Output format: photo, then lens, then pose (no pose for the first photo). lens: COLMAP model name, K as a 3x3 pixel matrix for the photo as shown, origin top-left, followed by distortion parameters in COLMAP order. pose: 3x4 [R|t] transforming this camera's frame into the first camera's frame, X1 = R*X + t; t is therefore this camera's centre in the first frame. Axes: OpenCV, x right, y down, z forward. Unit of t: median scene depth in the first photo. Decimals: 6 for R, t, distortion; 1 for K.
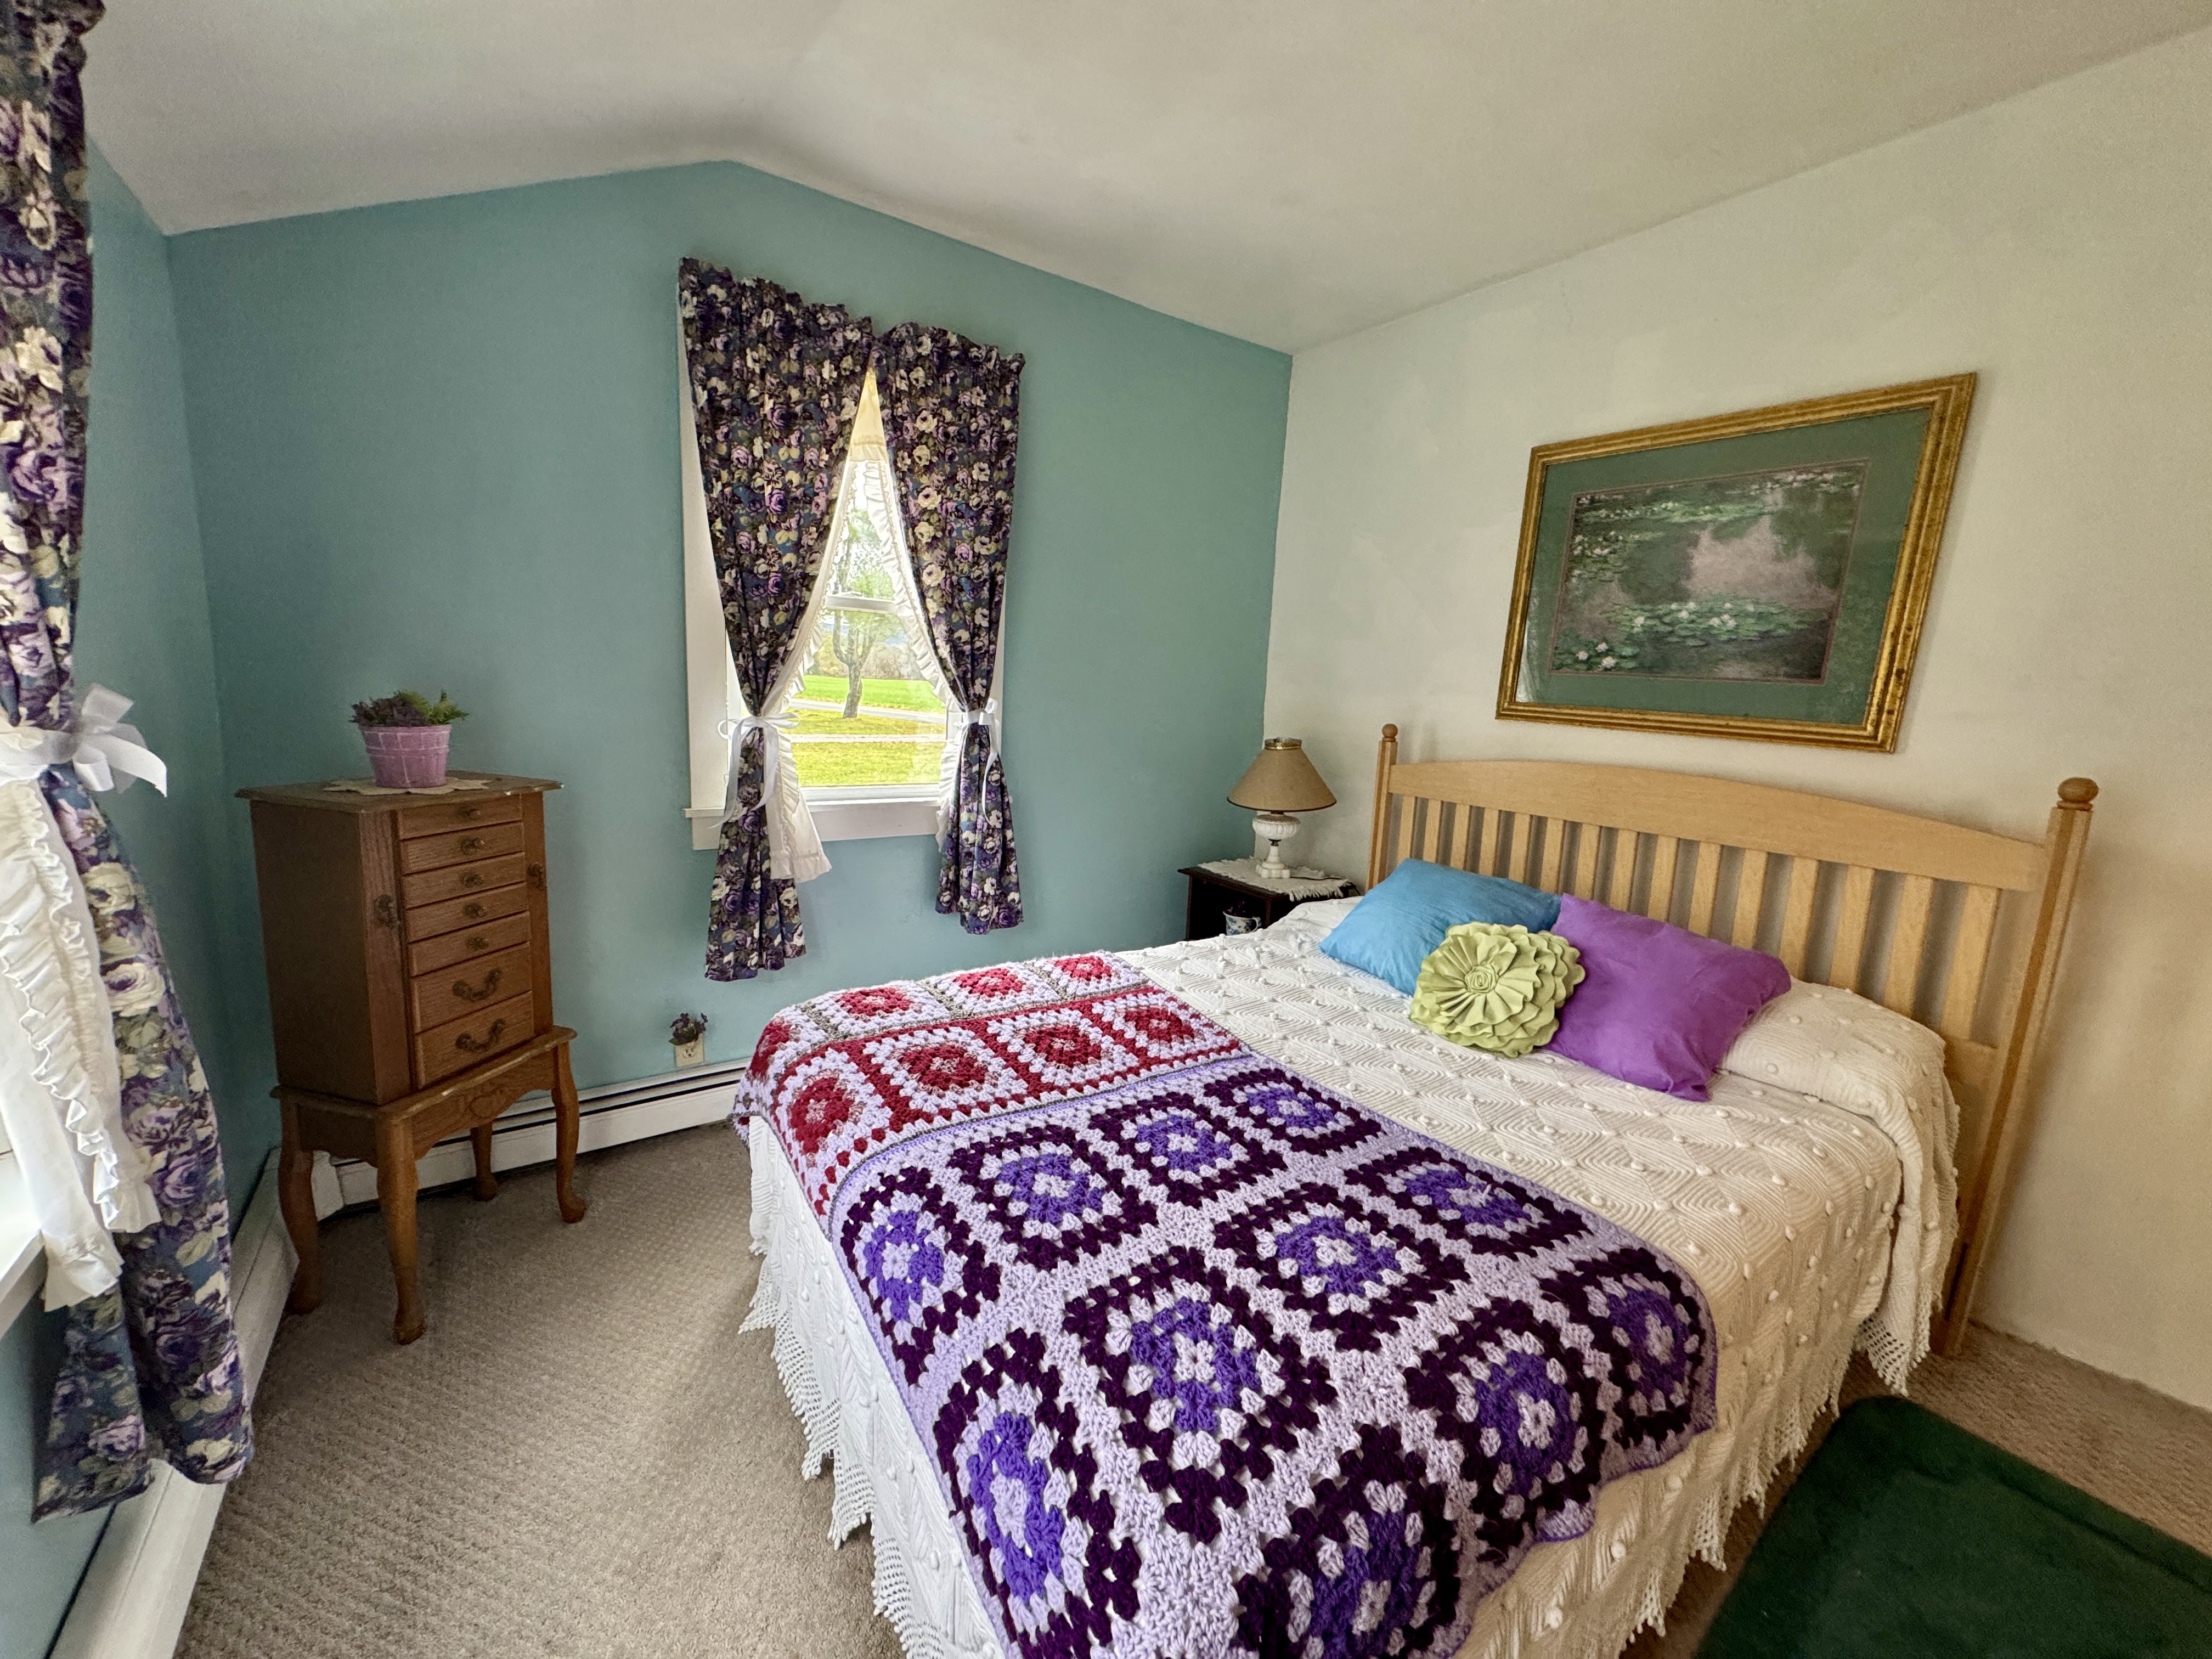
lens RADIAL K [[880.8, 0, 1107.2], [0, 880.8, 823.2], [0, 0, 1]] dist [-0.003950, -0.000392]
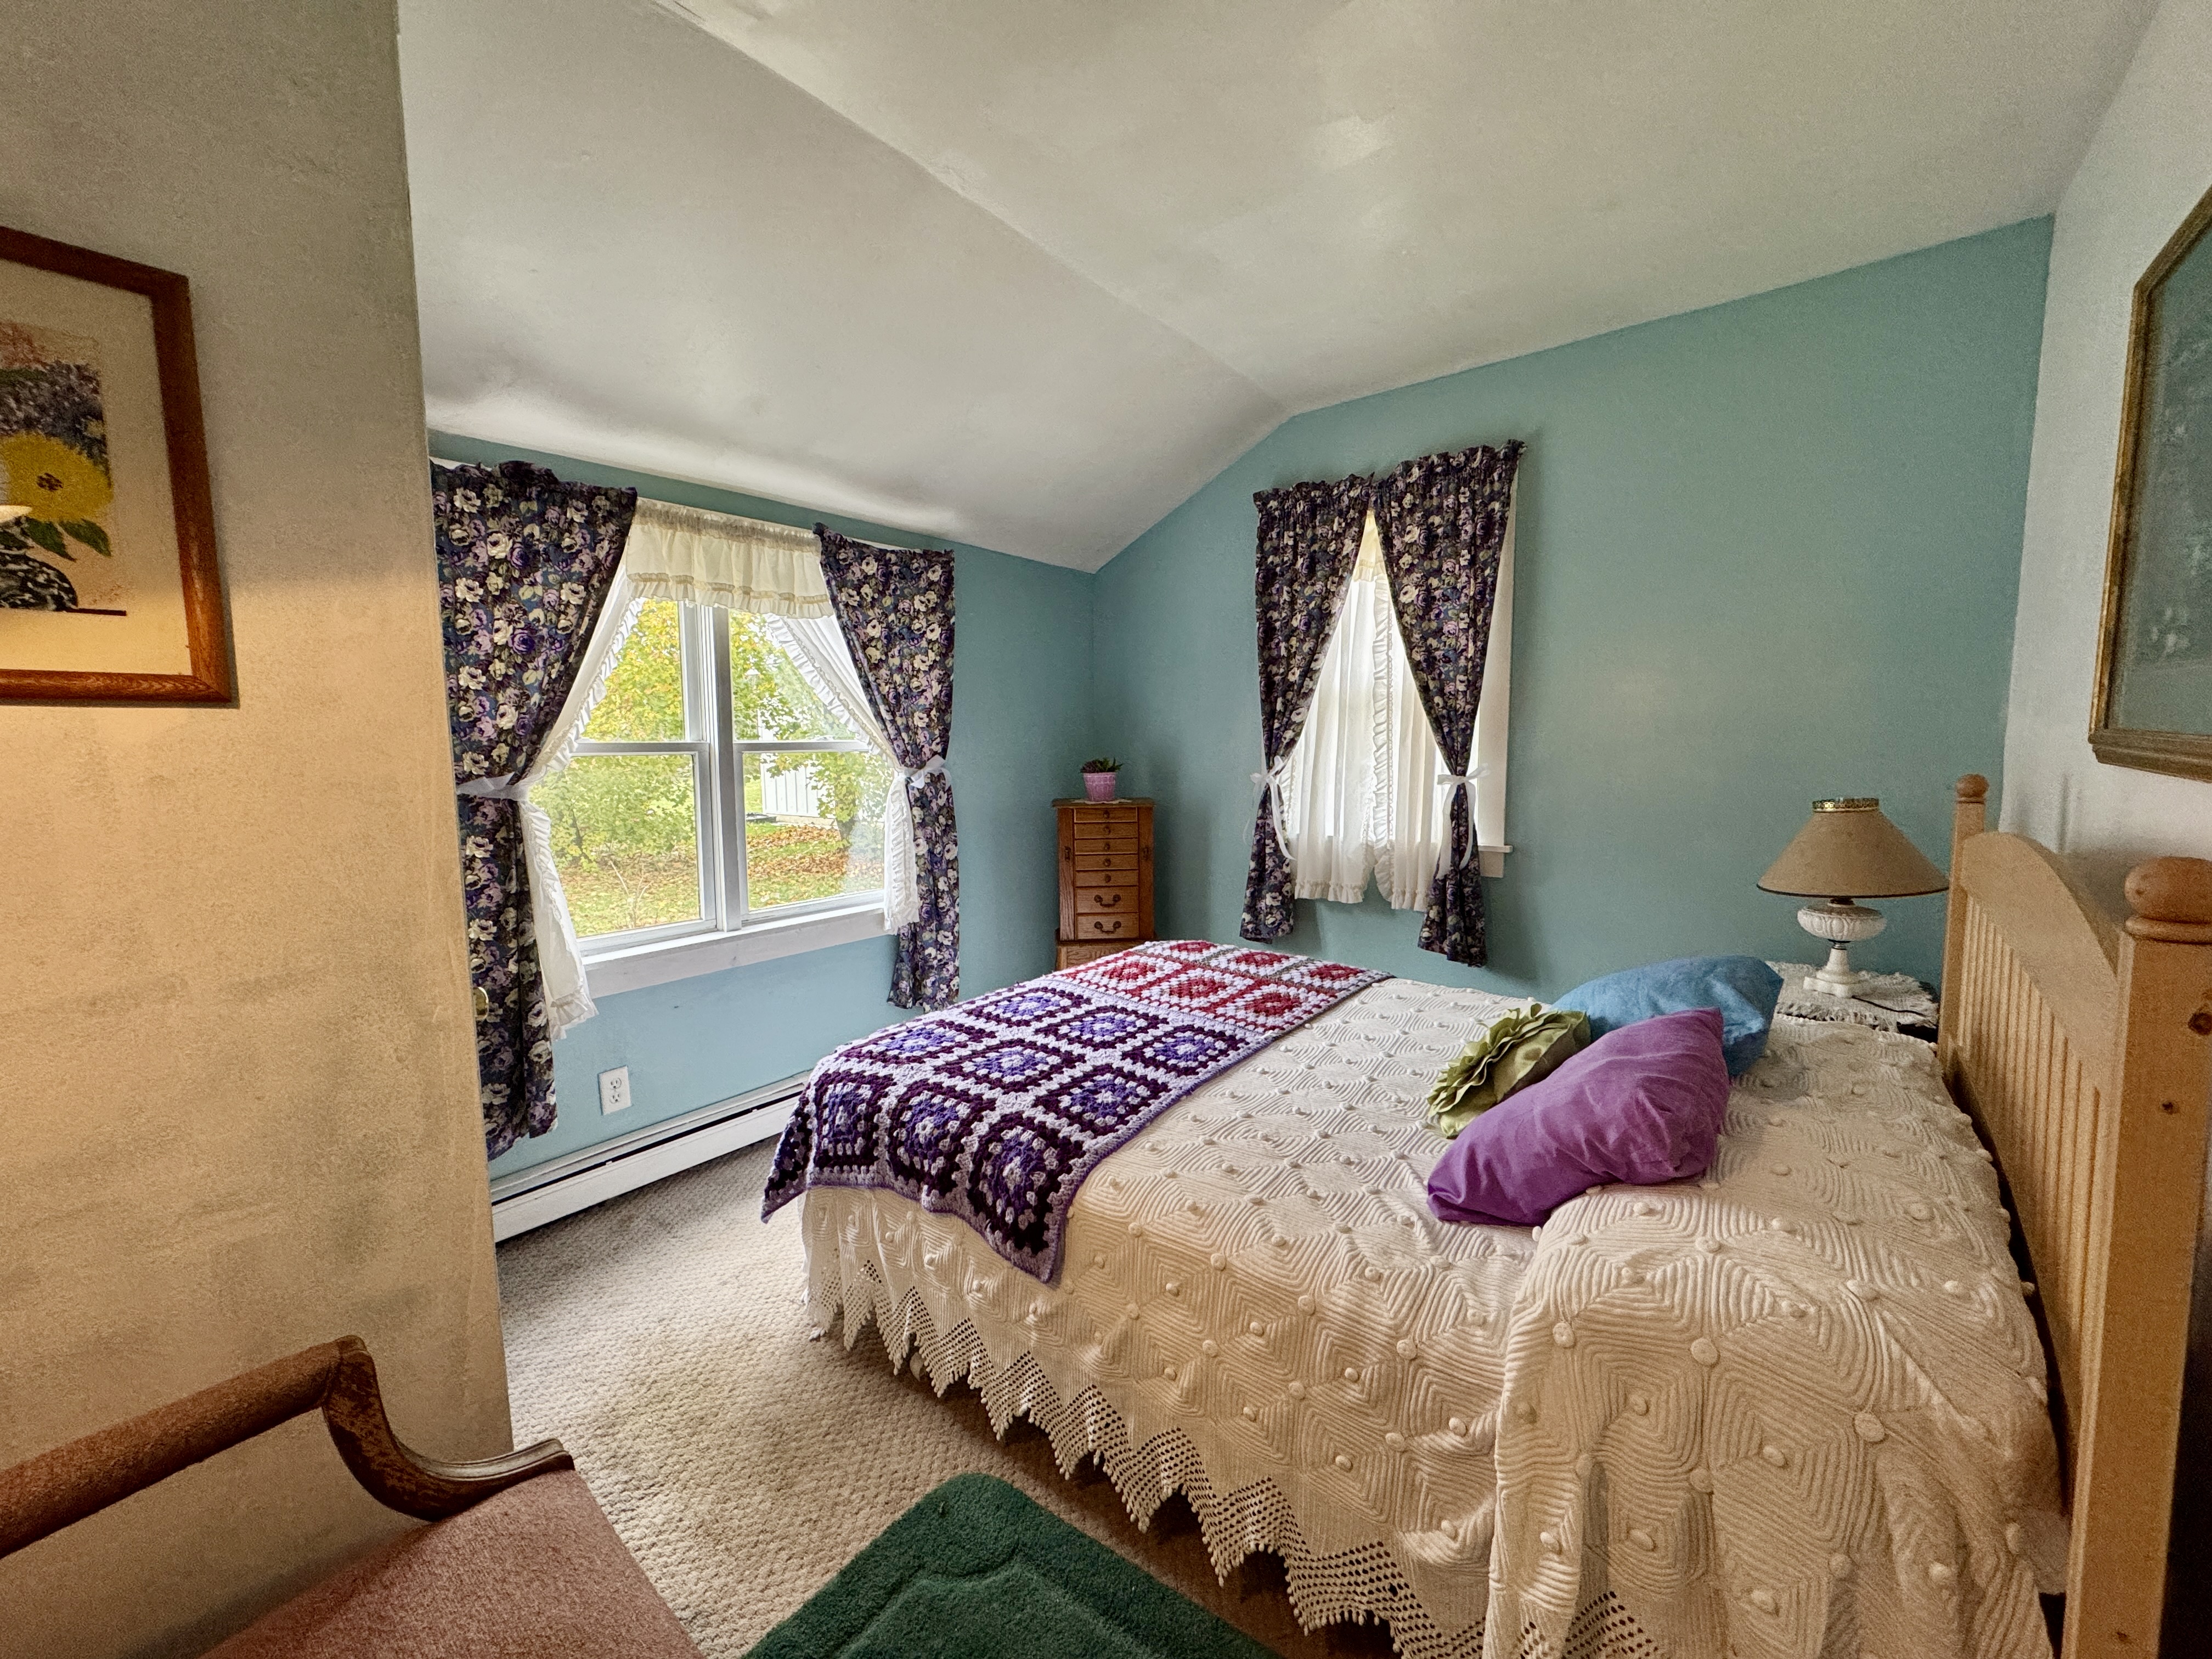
lens RADIAL K [[880.8, 0, 1102.7], [0, 880.8, 815.4], [0, 0, 1]] dist [-0.003950, -0.000392]
pose [[0.273158, 0.033768, -0.961376, 1.470043], [-0.127934, 0.991781, -0.001515, -0.006096], [0.953424, 0.123407, 0.275233, 0.485789]]
